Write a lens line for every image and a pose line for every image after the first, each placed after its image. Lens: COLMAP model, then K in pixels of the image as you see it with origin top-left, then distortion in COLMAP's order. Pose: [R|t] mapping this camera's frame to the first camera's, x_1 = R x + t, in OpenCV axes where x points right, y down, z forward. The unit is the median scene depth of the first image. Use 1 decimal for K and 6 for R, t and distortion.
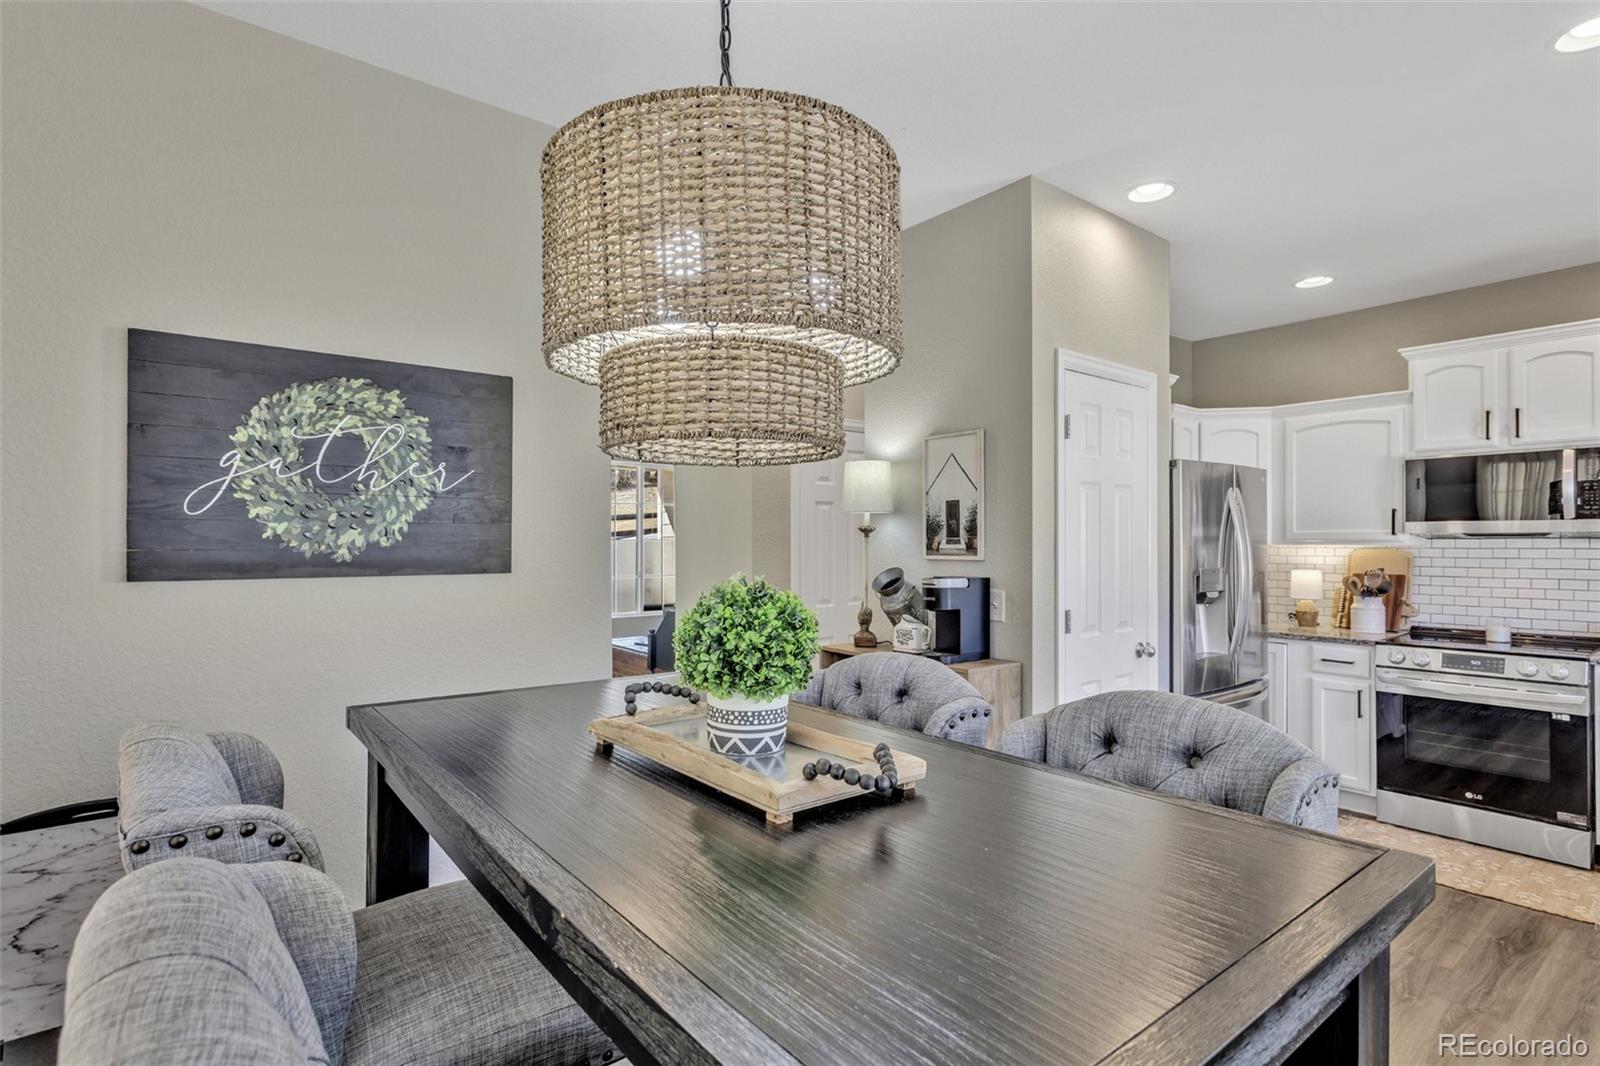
lens RADIAL K [[798.7, 0, 801.7], [0, 798.7, 539.6], [0, 0, 1]] dist [-0.003764, 0.001713]
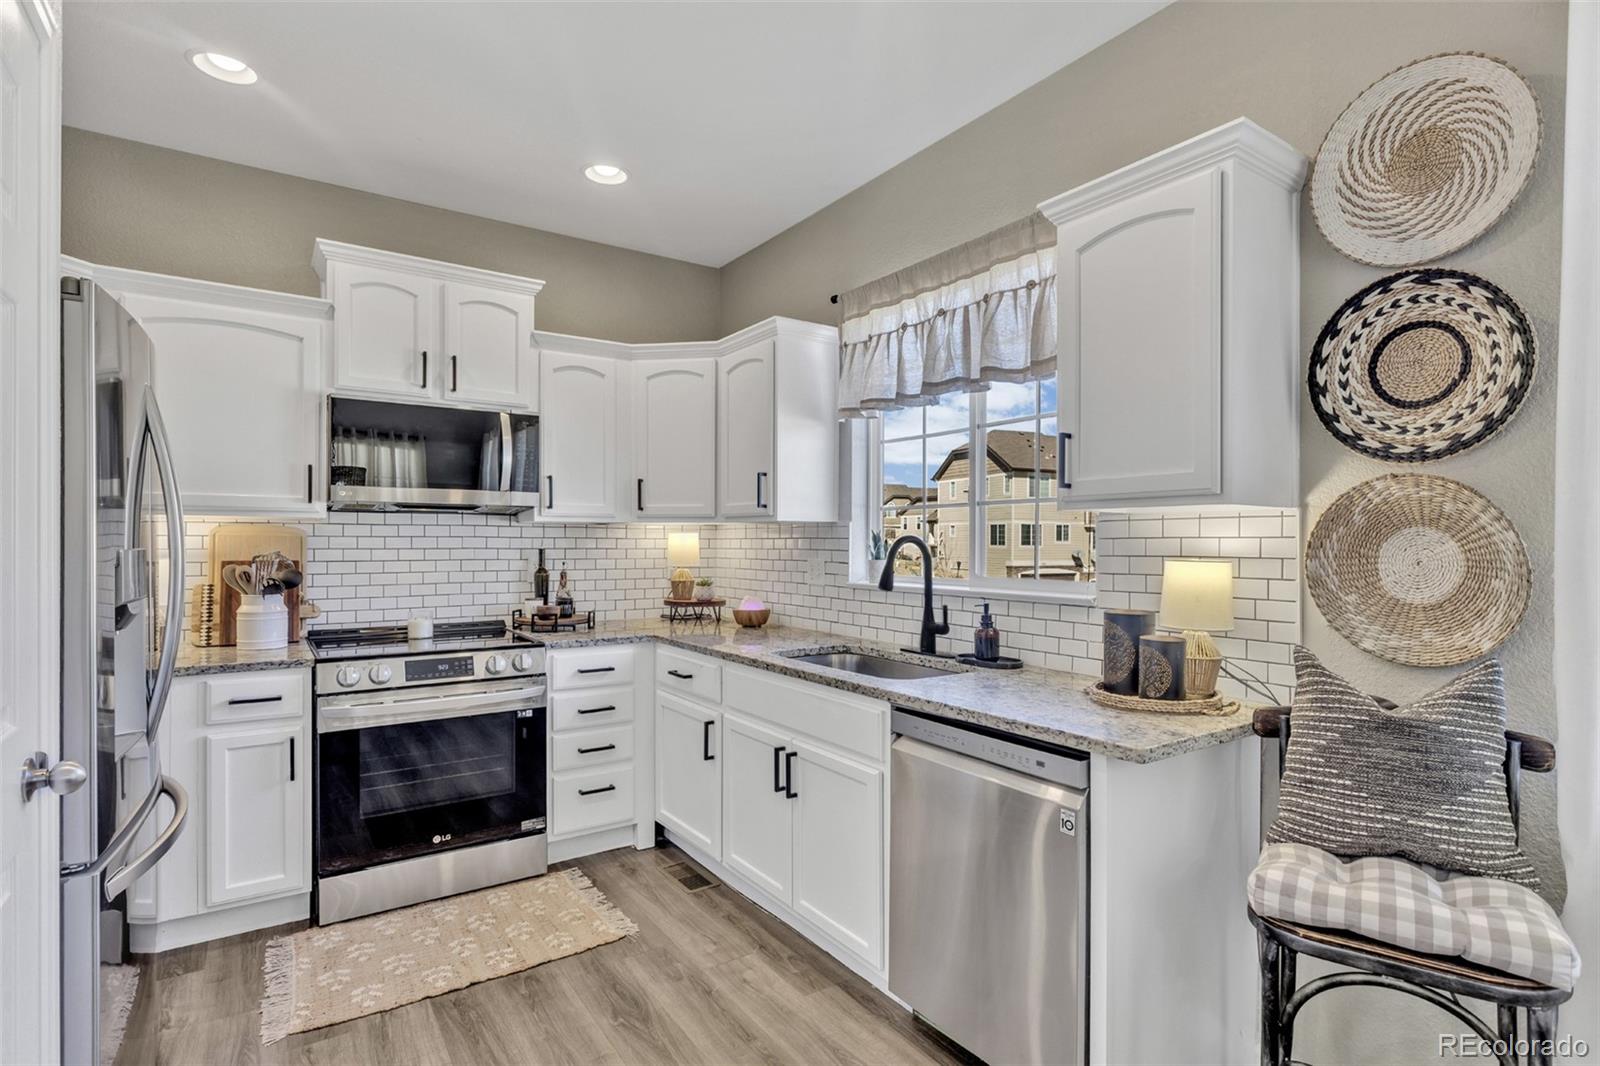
lens RADIAL K [[798.7, 0, 805.8], [0, 798.7, 547.7], [0, 0, 1]] dist [-0.003764, 0.001713]
pose [[0.072134, -0.005872, 0.997378, 0.084221], [-0.006523, 0.999959, 0.006359, 0.027455], [-0.997374, -0.006965, 0.072093, 0.541564]]
